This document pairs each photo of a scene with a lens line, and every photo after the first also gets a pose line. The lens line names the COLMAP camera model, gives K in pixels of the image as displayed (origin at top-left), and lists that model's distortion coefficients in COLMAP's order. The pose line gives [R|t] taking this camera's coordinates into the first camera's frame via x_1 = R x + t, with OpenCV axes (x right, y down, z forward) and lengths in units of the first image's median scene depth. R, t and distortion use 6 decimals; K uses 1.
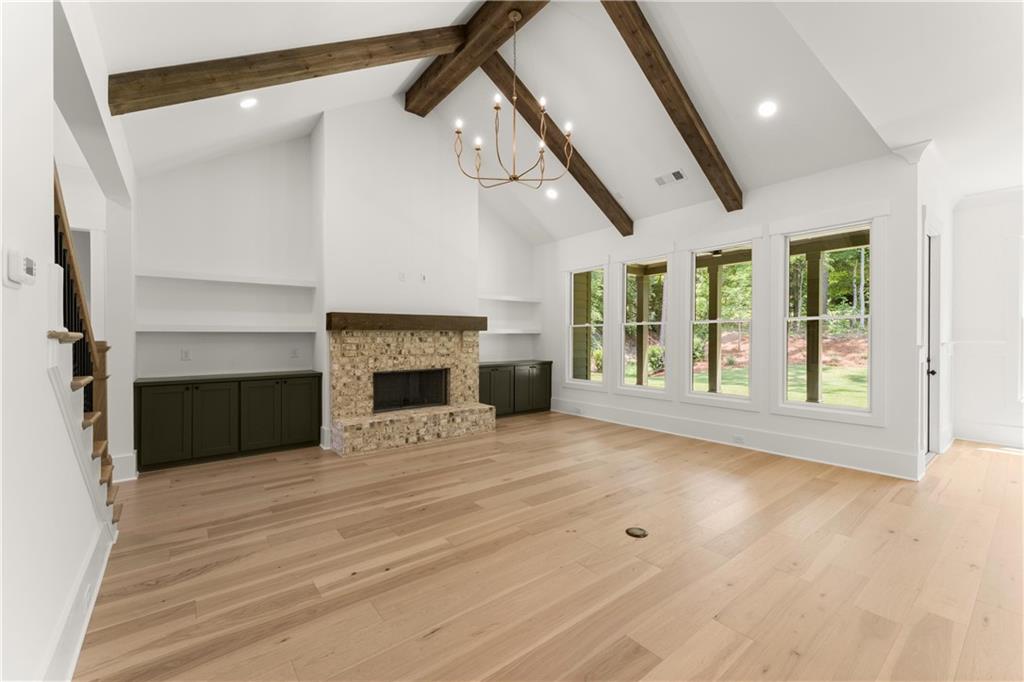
lens RADIAL K [[424.8, 0, 512.0], [0, 424.8, 341.0], [0, 0, 1]] dist [-0.000785, -0.000068]
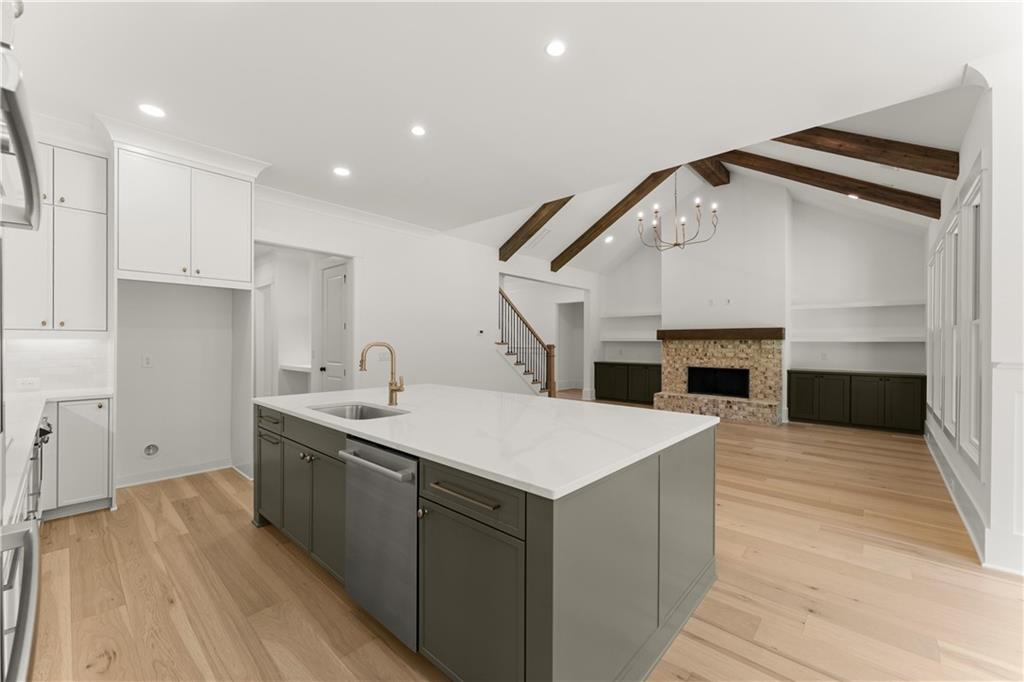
lens RADIAL K [[408.5, 0, 512.0], [0, 408.5, 341.0], [0, 0, 1]] dist [0.000412, 0.000244]
pose [[0.165646, 0.000016, -0.986185, 1.035347], [-0.017365, 0.999845, -0.002900, -0.005324], [0.986032, 0.017605, 0.165621, 0.108041]]
